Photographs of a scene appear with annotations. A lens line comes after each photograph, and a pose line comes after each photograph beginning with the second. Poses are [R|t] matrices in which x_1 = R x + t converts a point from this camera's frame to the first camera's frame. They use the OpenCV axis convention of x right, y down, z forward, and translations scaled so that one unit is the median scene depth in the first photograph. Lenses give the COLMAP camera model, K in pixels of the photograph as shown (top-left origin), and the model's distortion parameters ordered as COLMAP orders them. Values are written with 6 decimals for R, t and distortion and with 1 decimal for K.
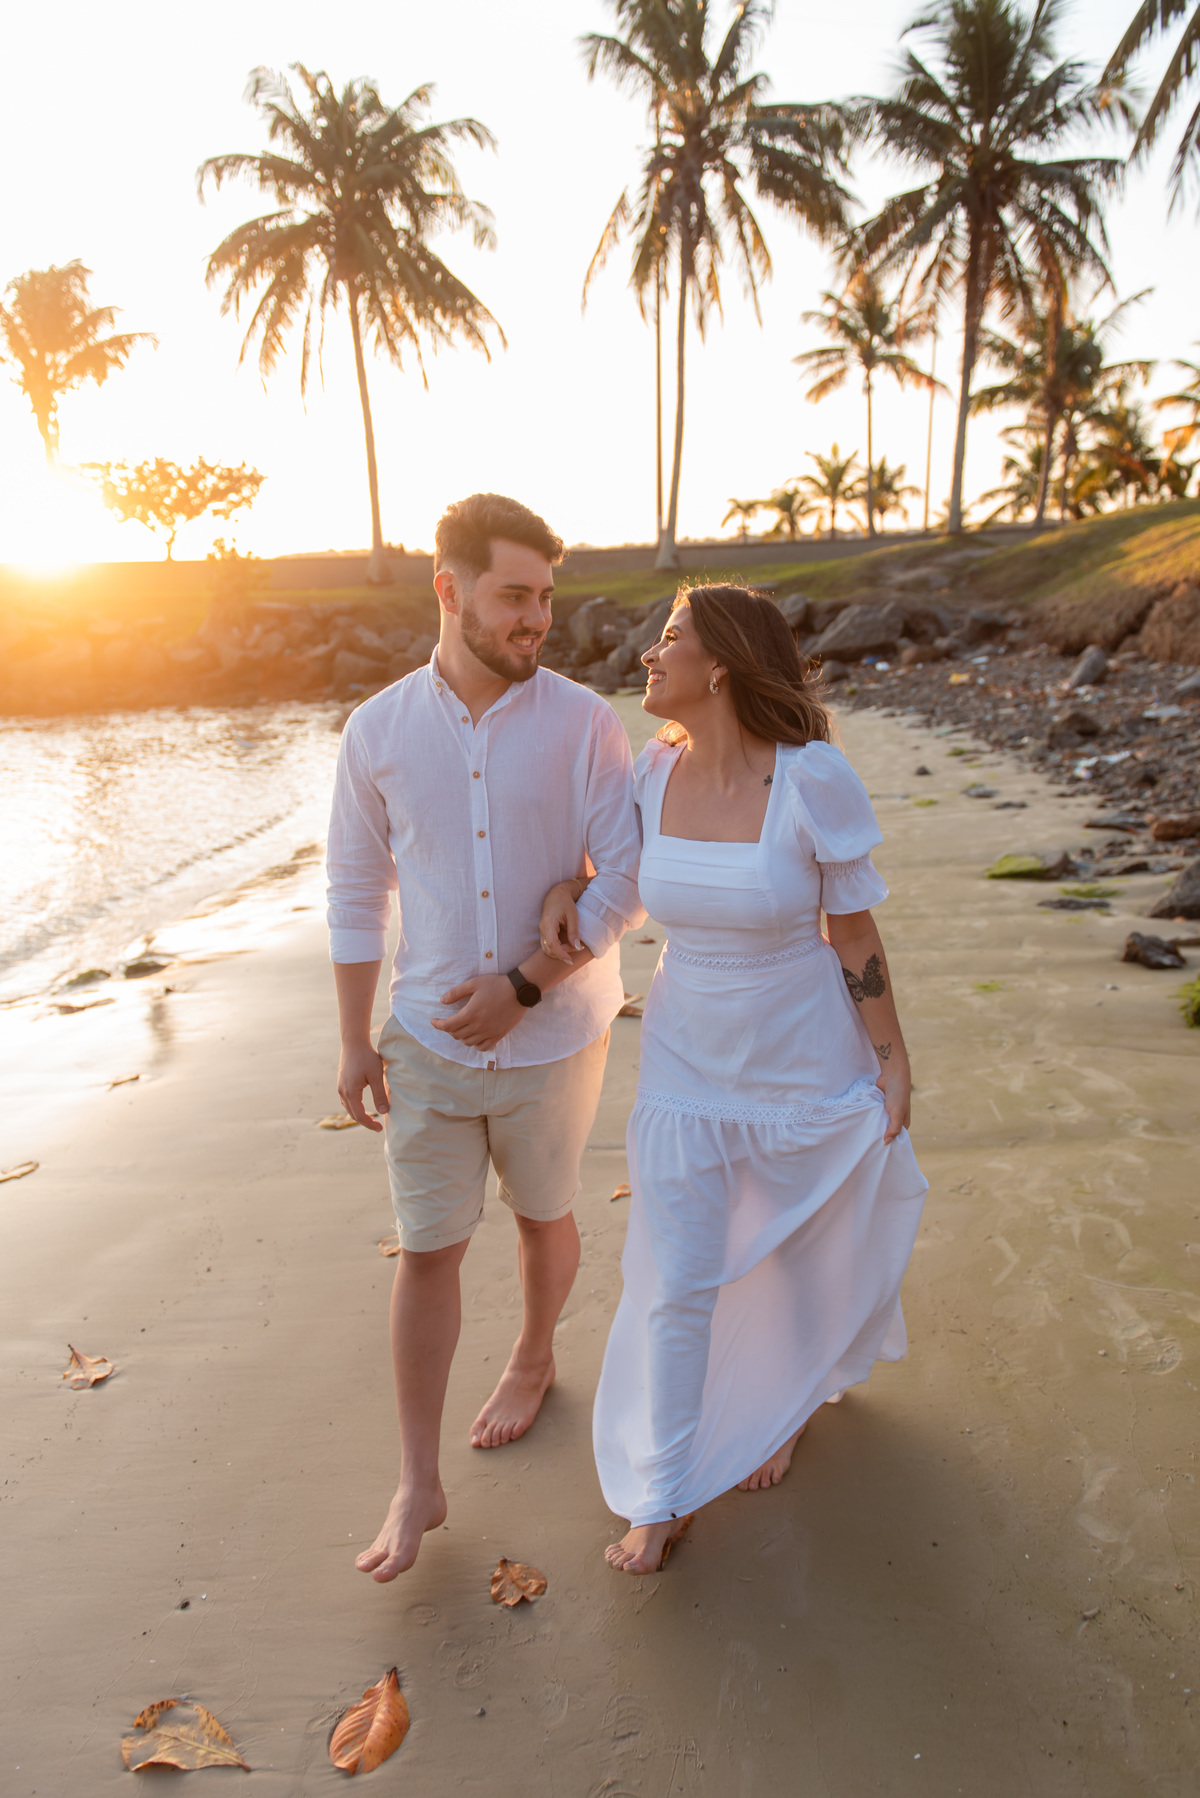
lens RADIAL K [[1231.9, 0, 600.0], [0, 1231.9, 899.0], [0, 0, 1]] dist [0.001074, -0.000674]
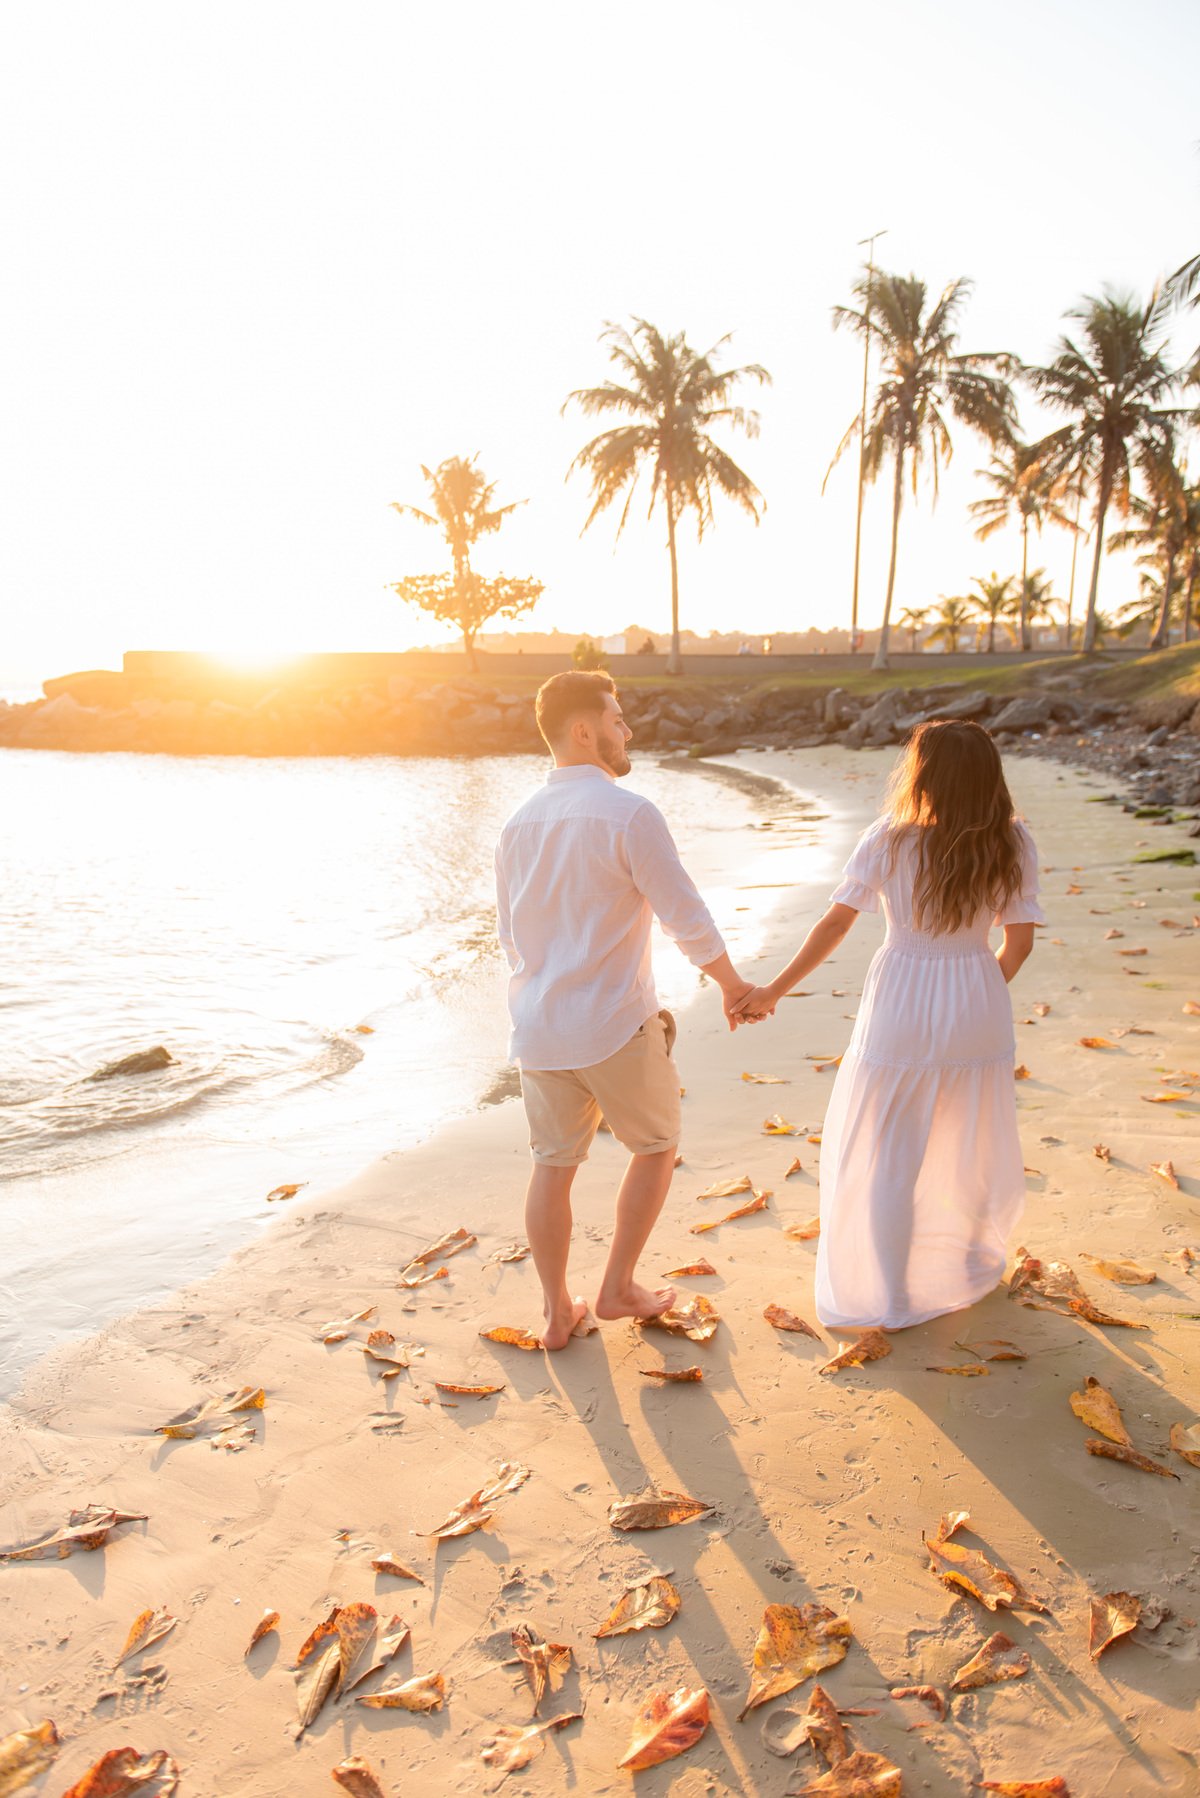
lens RADIAL K [[1231.9, 0, 600.0], [0, 1231.9, 899.0], [0, 0, 1]] dist [0.001074, -0.000674]
pose [[0.993882, 0.043952, -0.101320, -0.125422], [-0.050234, 0.996915, -0.060308, 0.112476], [0.098357, 0.065029, 0.993024, -0.487145]]
